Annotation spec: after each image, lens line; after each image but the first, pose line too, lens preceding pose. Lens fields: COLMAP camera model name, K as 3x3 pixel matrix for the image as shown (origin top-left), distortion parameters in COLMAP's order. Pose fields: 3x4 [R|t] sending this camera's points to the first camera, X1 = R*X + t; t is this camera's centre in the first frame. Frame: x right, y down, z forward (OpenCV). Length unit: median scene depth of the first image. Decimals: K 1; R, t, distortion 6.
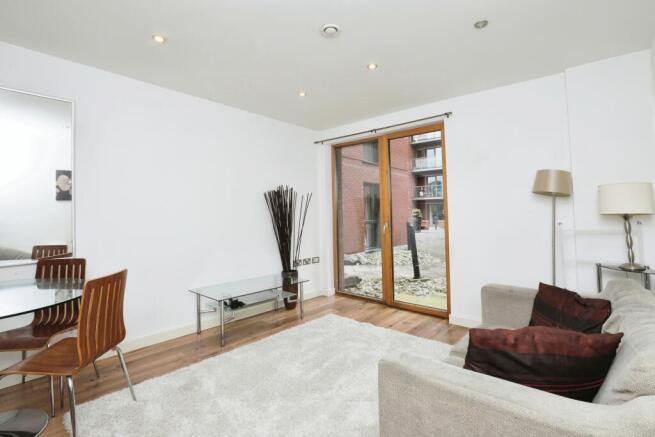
lens RADIAL K [[303.9, 0, 327.0], [0, 303.9, 214.2], [0, 0, 1]] dist [-0.000916, -0.000201]
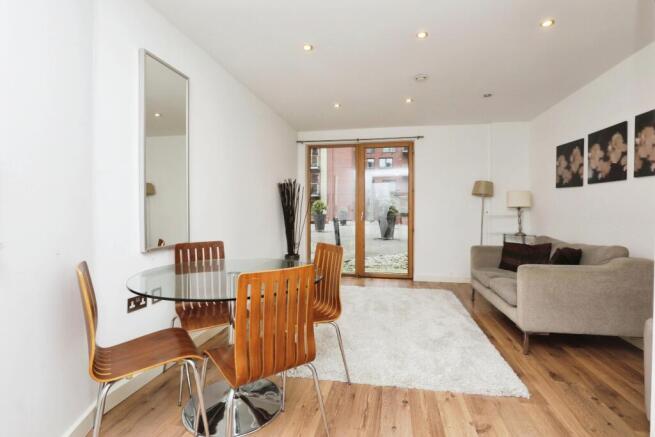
lens RADIAL K [[307.0, 0, 312.3], [0, 307.0, 217.3], [0, 0, 1]] dist [-0.001165, 0.000041]
pose [[0.865785, 0.002469, 0.500410, -0.978491], [-0.012606, 0.999778, 0.016878, 0.044015], [-0.500257, -0.020921, 0.865624, -0.028953]]
